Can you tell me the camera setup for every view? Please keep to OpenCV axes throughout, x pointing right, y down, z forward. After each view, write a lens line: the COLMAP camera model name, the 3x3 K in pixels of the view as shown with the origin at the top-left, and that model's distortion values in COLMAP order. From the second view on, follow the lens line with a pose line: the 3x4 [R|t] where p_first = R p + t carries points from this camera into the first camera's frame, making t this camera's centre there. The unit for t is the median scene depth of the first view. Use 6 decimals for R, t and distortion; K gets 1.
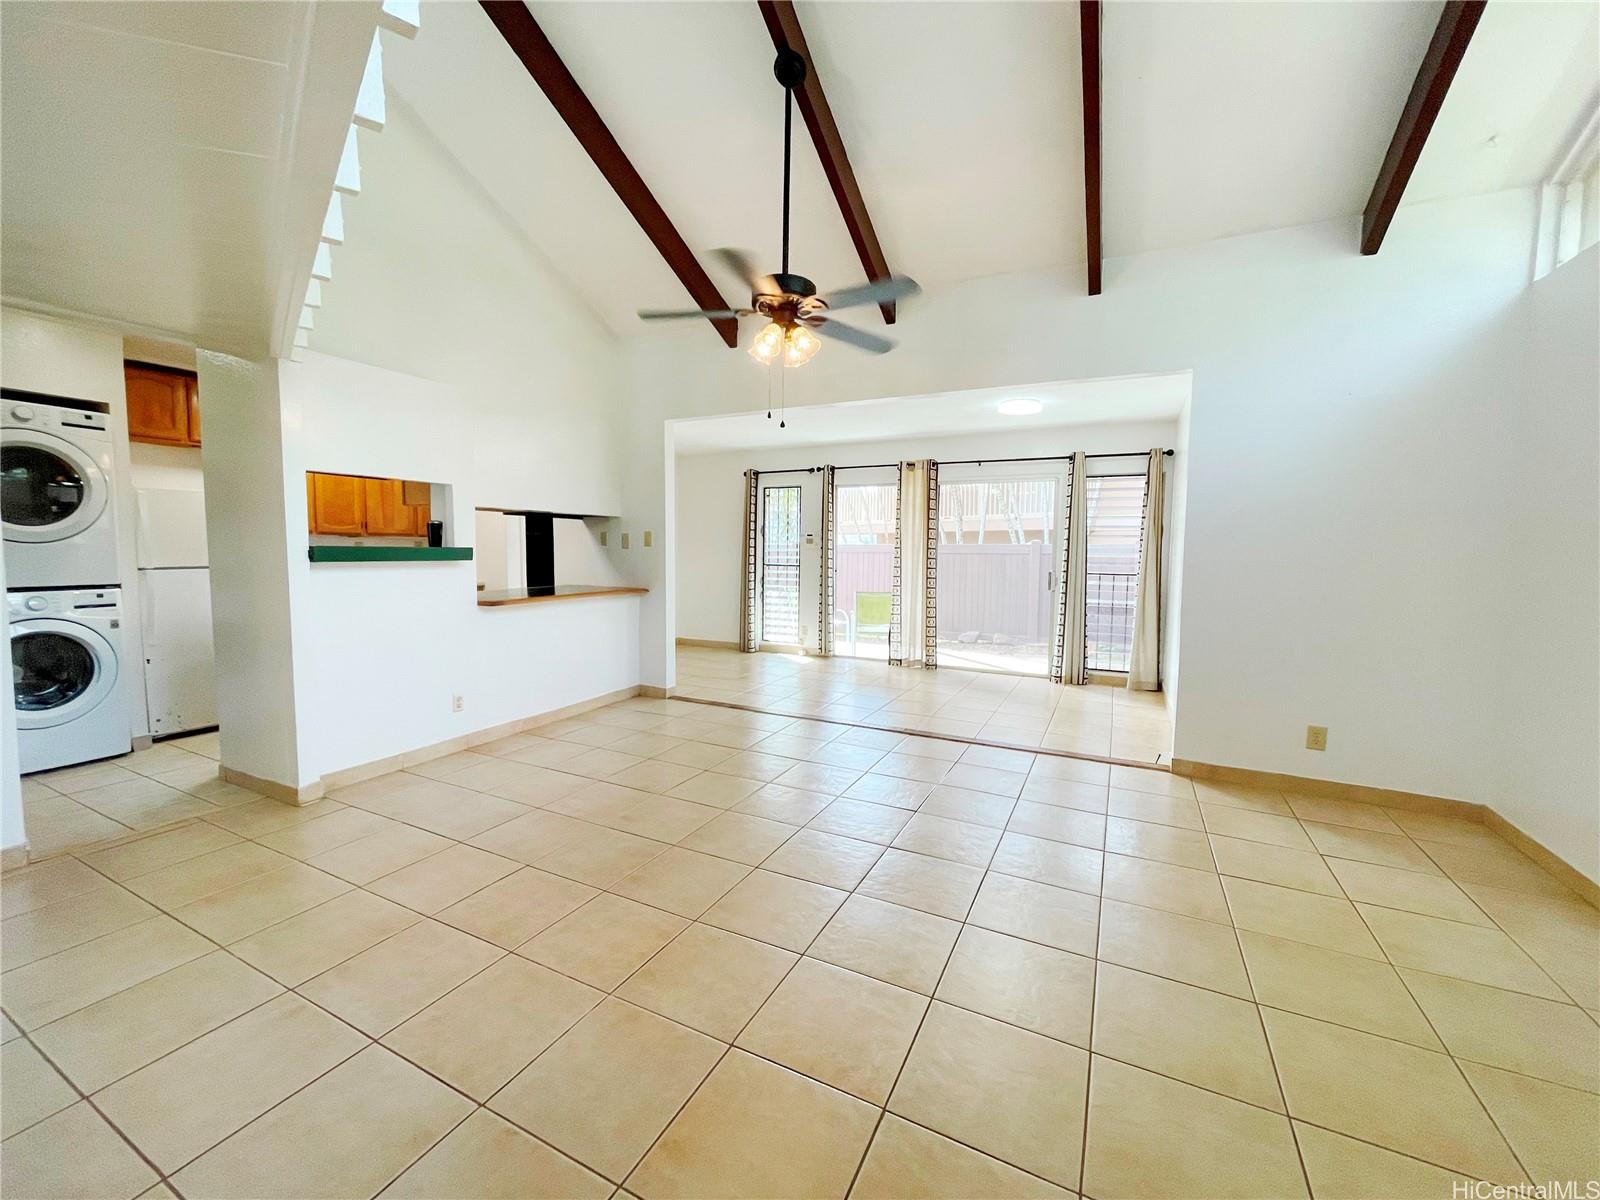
lens RADIAL K [[641.2, 0, 795.3], [0, 641.2, 589.6], [0, 0, 1]] dist [0.000138, -0.000298]
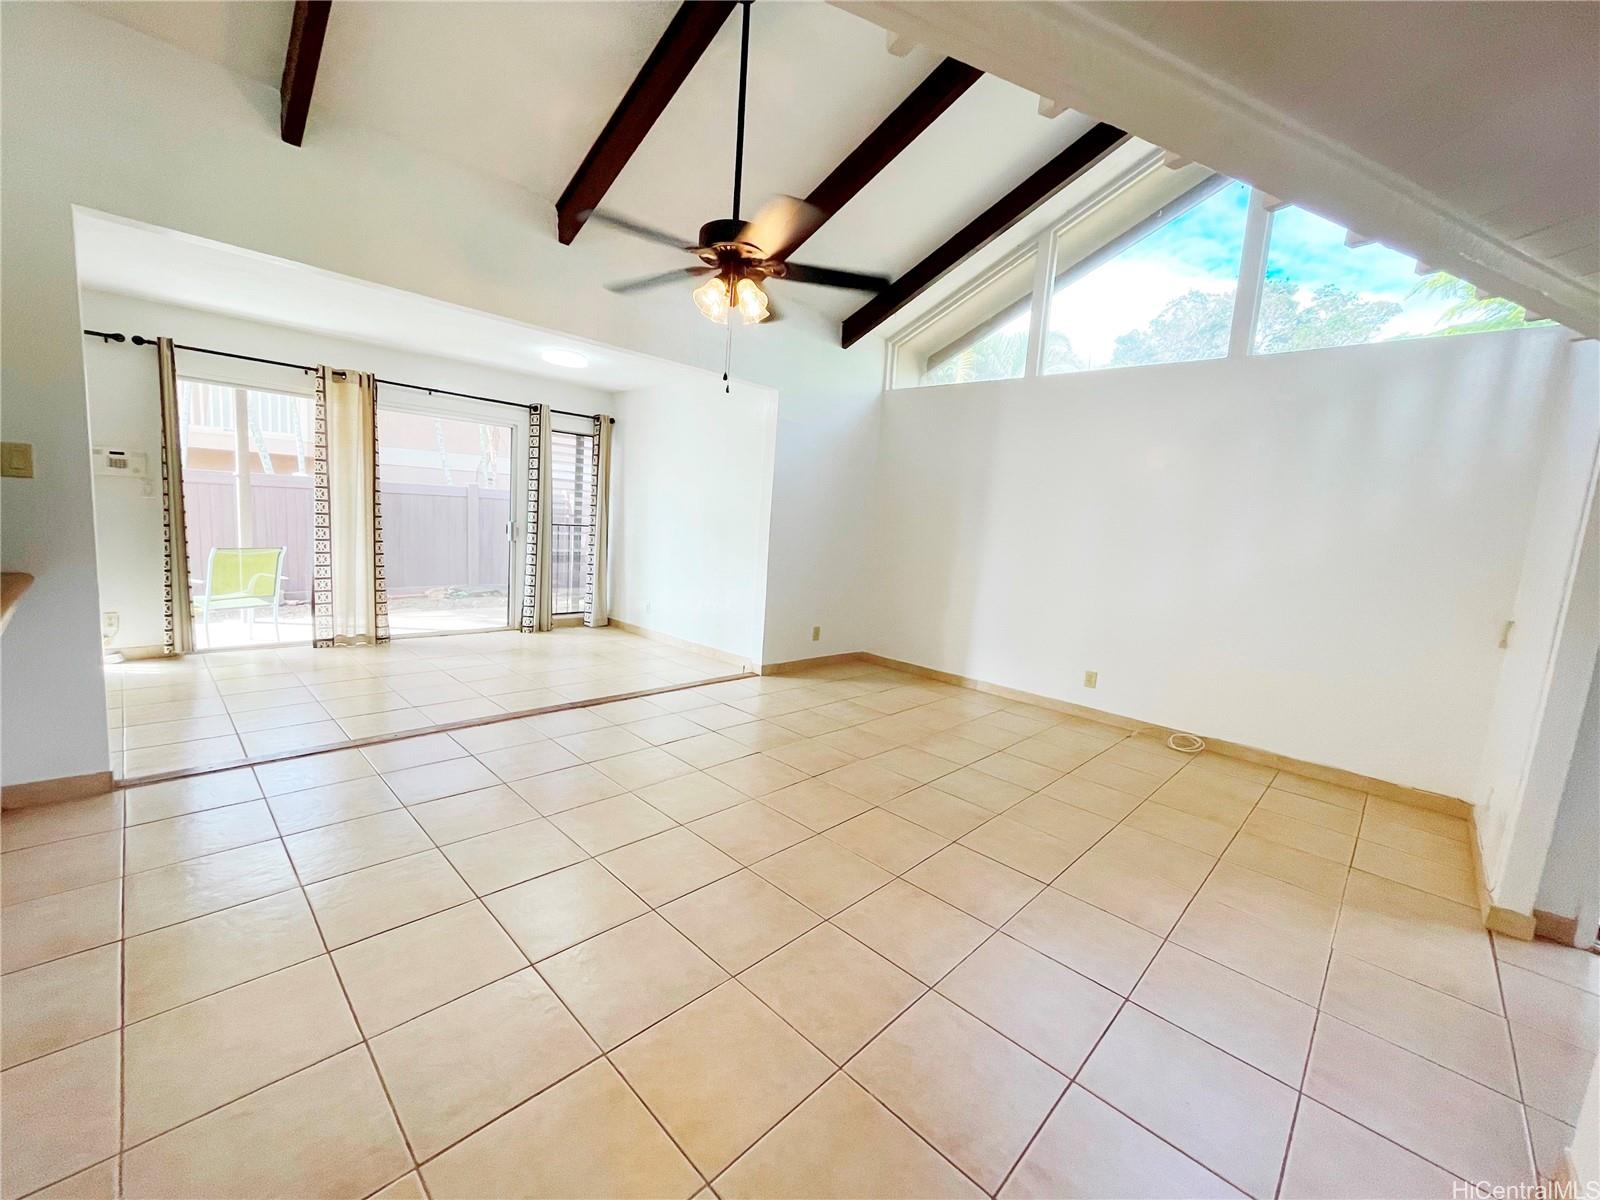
lens RADIAL K [[641.2, 0, 795.3], [0, 641.2, 589.6], [0, 0, 1]] dist [0.000138, -0.000298]
pose [[0.306566, -0.103668, 0.946187, -0.407270], [-0.005849, 0.993827, 0.110783, -0.035654], [-0.951831, -0.039497, 0.304068, 0.283581]]
